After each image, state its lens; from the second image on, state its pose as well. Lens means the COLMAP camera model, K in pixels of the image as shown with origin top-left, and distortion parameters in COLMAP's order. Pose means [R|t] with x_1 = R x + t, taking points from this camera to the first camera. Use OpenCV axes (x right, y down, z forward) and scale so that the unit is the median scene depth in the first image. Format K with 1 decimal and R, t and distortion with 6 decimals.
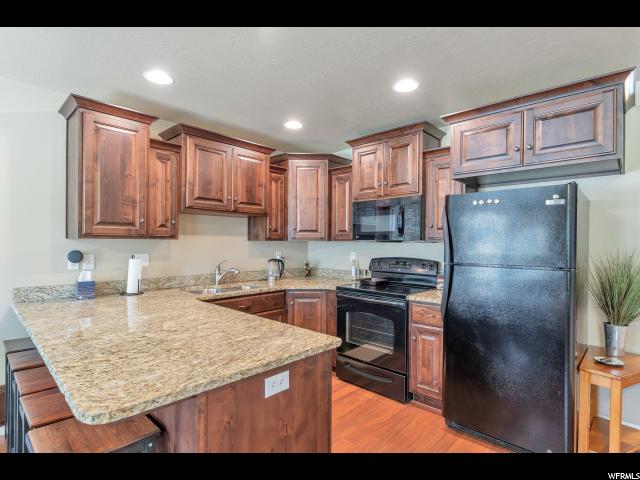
lens RADIAL K [[330.4, 0, 320.0], [0, 330.4, 240.0], [0, 0, 1]] dist [0.002499, 0.000285]
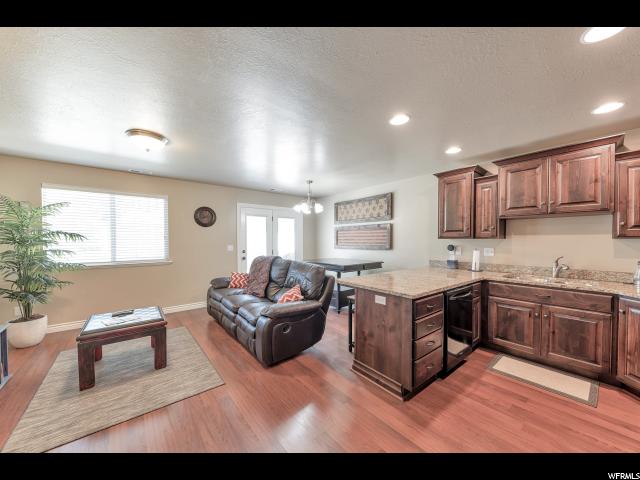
lens RADIAL K [[235.3, 0, 326.7], [0, 235.3, 239.7], [0, 0, 1]] dist [0.000365, 0.000014]
pose [[-0.110912, -0.007455, -0.993802, 0.627005], [0.005977, 0.999949, -0.008168, 0.006397], [0.993812, -0.006846, -0.110862, 0.319653]]
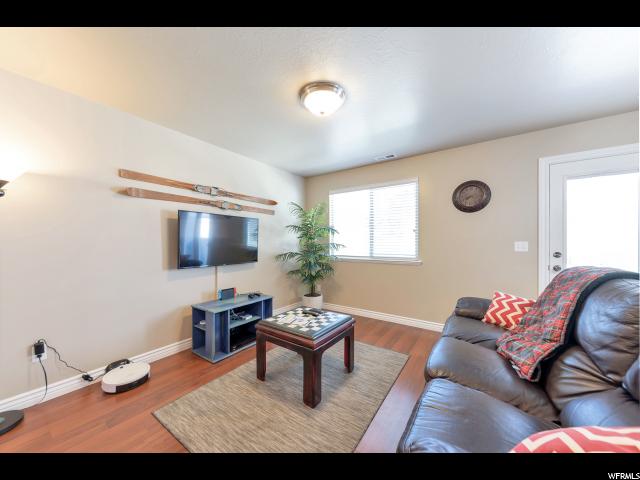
lens RADIAL K [[233.1, 0, 320.0], [0, 233.1, 240.0], [0, 0, 1]] dist [-0.000202, -0.000159]
pose [[-0.991092, -0.004554, -0.133102, -0.005585], [-0.002889, 0.999915, -0.012699, 0.033328], [0.133149, -0.012201, -0.991021, 0.246201]]
